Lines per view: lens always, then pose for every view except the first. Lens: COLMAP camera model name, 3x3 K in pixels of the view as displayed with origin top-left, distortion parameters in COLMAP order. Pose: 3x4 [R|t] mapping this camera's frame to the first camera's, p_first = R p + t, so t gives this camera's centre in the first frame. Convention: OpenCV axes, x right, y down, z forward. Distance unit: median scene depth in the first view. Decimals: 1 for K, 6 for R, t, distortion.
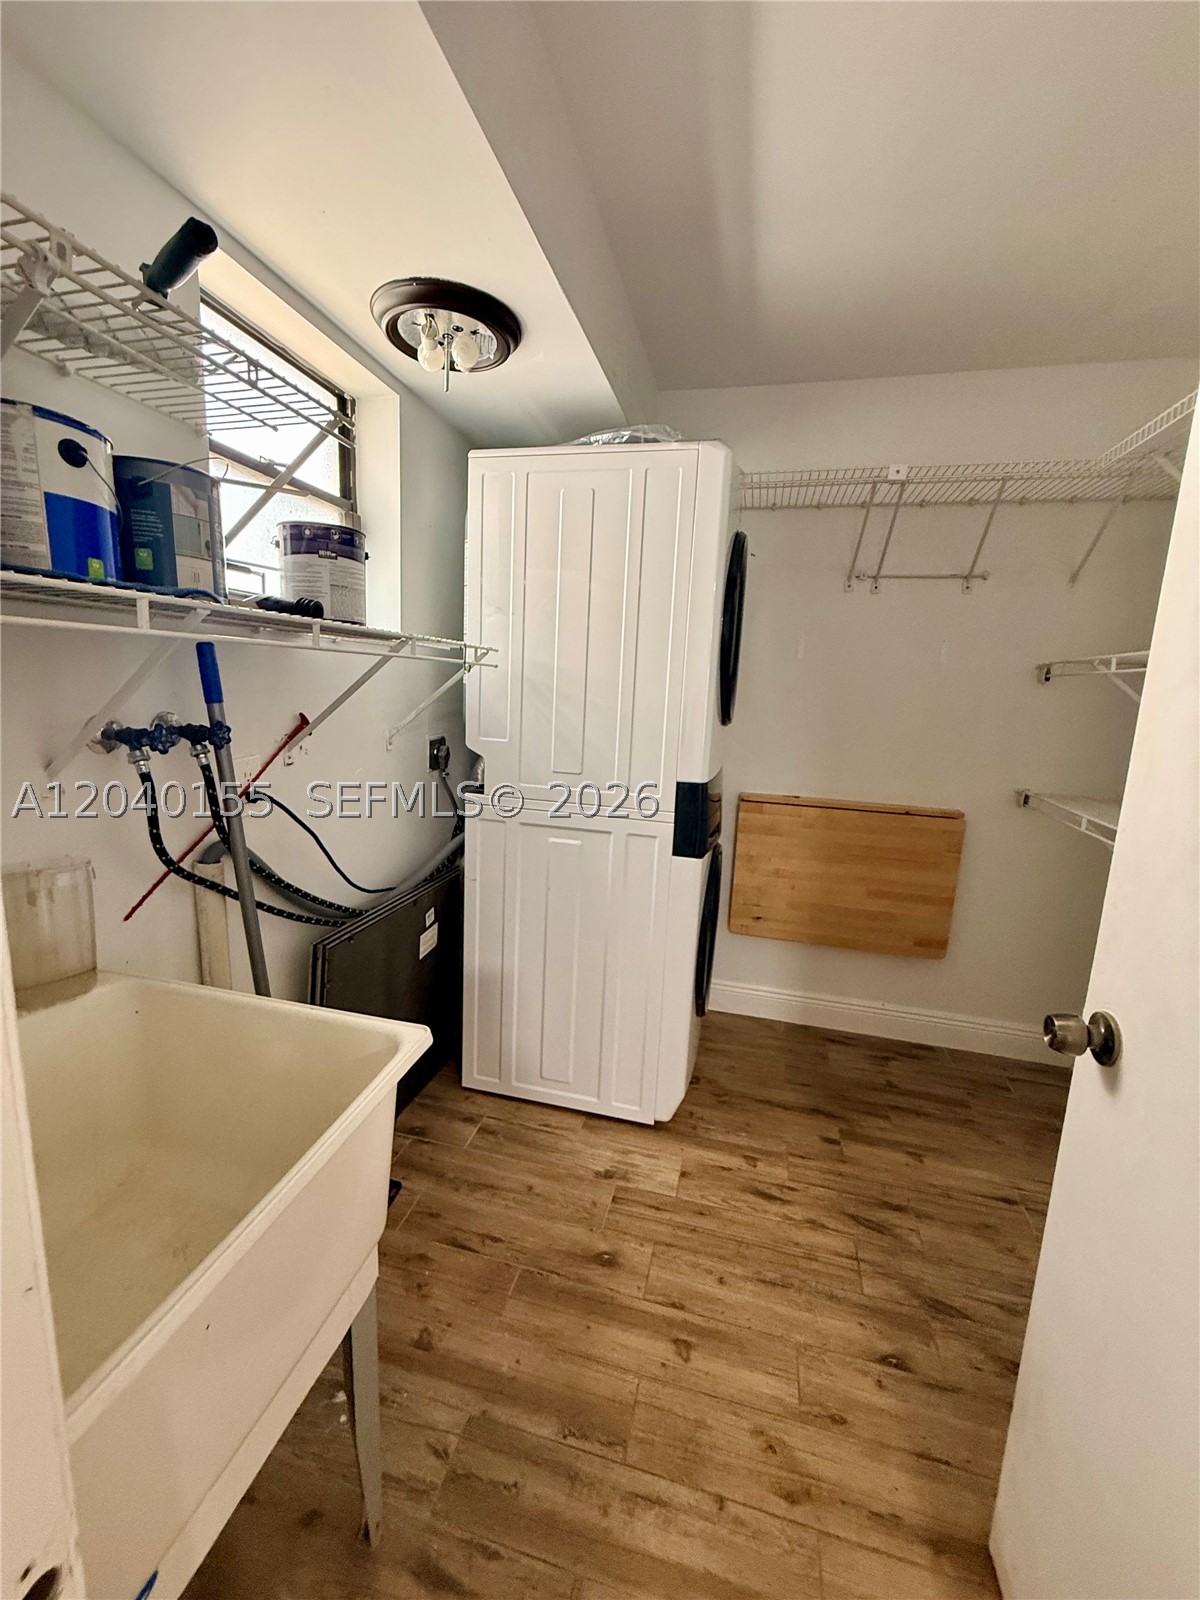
lens RADIAL K [[639.1, 0, 598.2], [0, 639.1, 795.9], [0, 0, 1]] dist [0.000610, -0.000109]
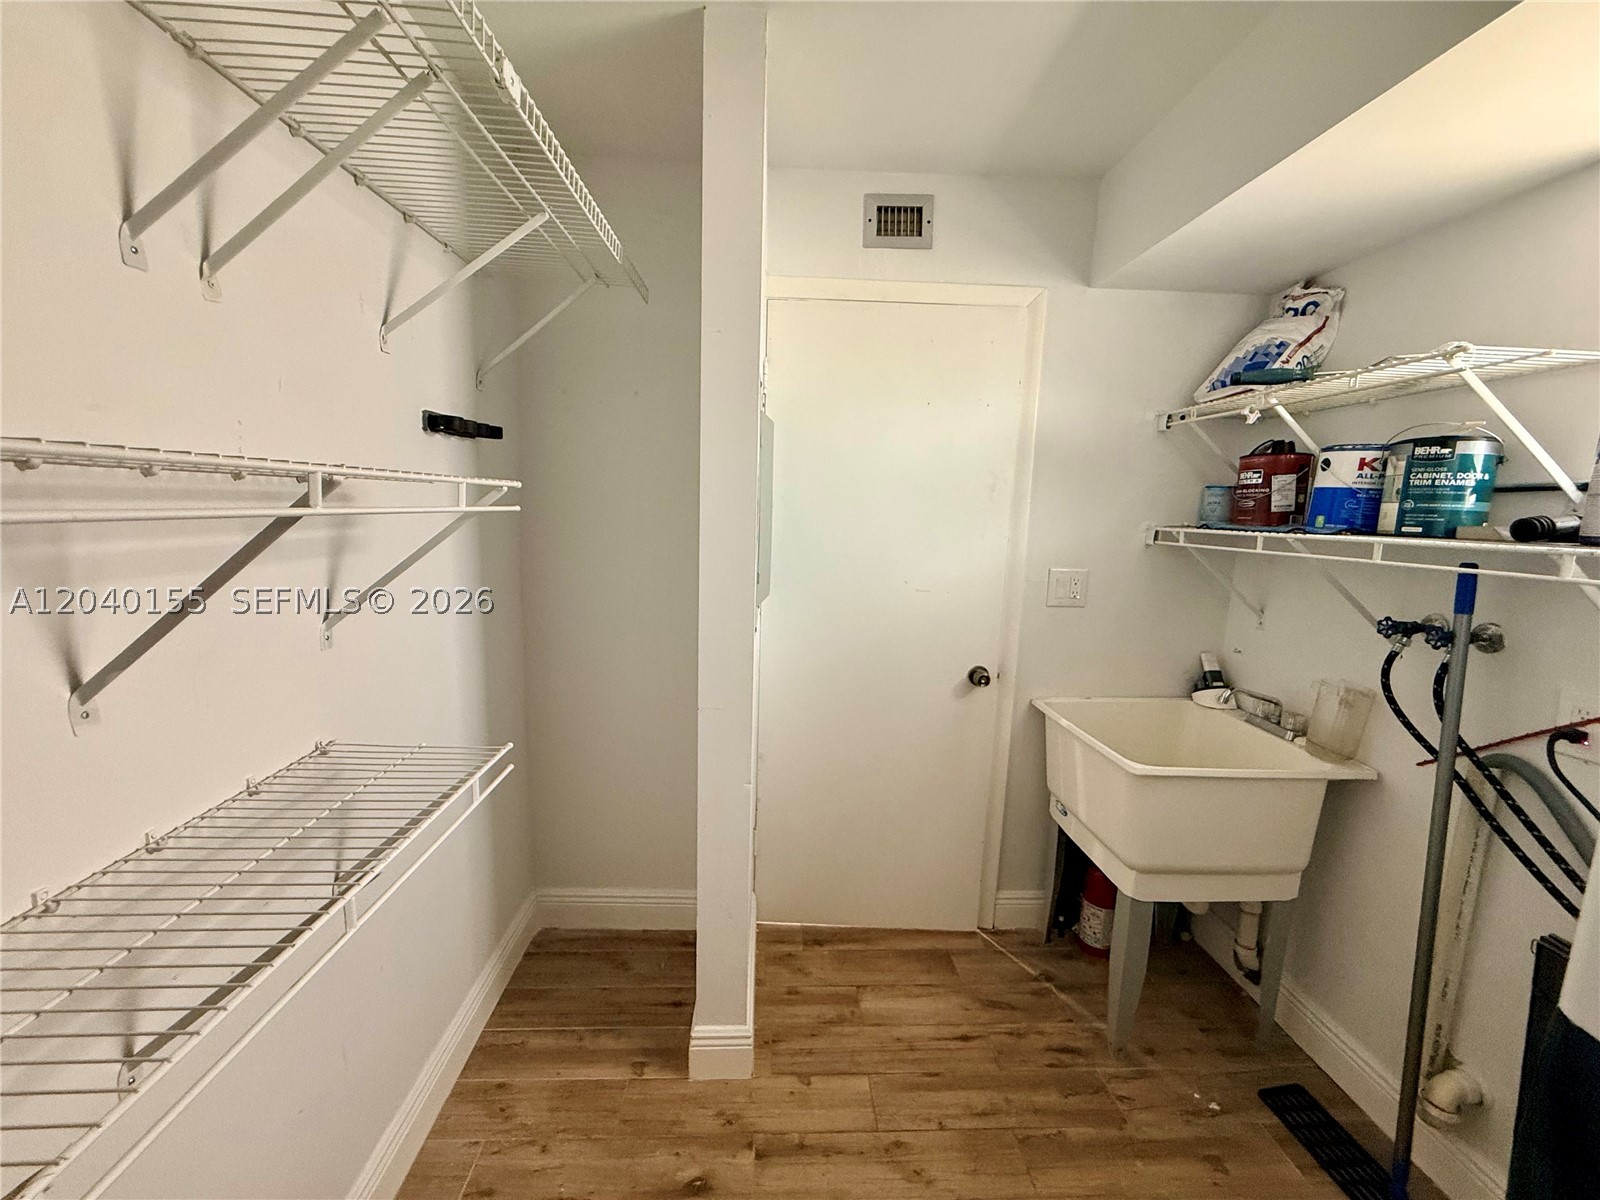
lens RADIAL K [[639.1, 0, 797.0], [0, 639.1, 601.6], [0, 0, 1]] dist [0.000610, -0.000109]
pose [[-0.952206, -0.030678, -0.303912, 0.777848], [-0.124370, 0.947676, 0.294012, -0.305439], [0.278991, 0.317757, -0.906198, 1.472003]]
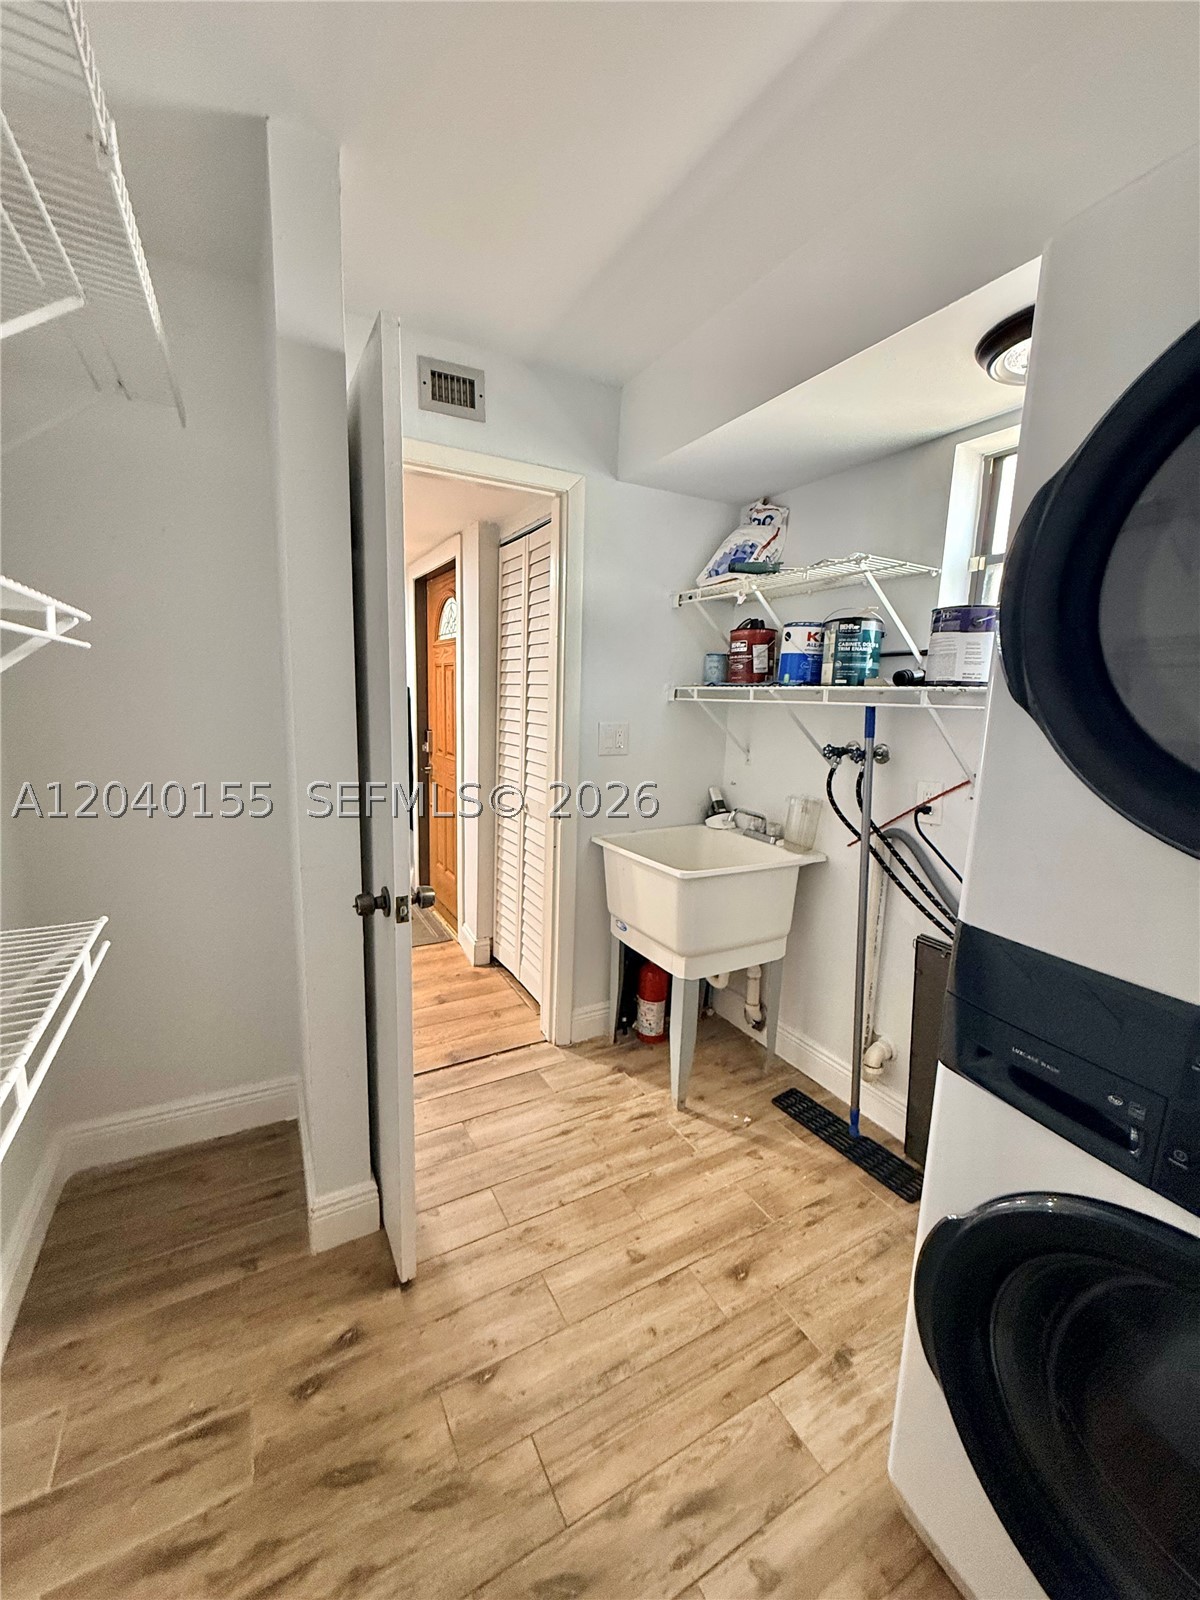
lens RADIAL K [[635.9, 0, 606.3], [0, 635.9, 796.1], [0, 0, 1]] dist [0.000945, -0.000458]
pose [[-0.720497, 0.043004, -0.692124, 0.959875], [-0.181136, 0.951754, 0.247697, -0.250588], [0.669384, 0.303833, -0.677946, 1.500750]]
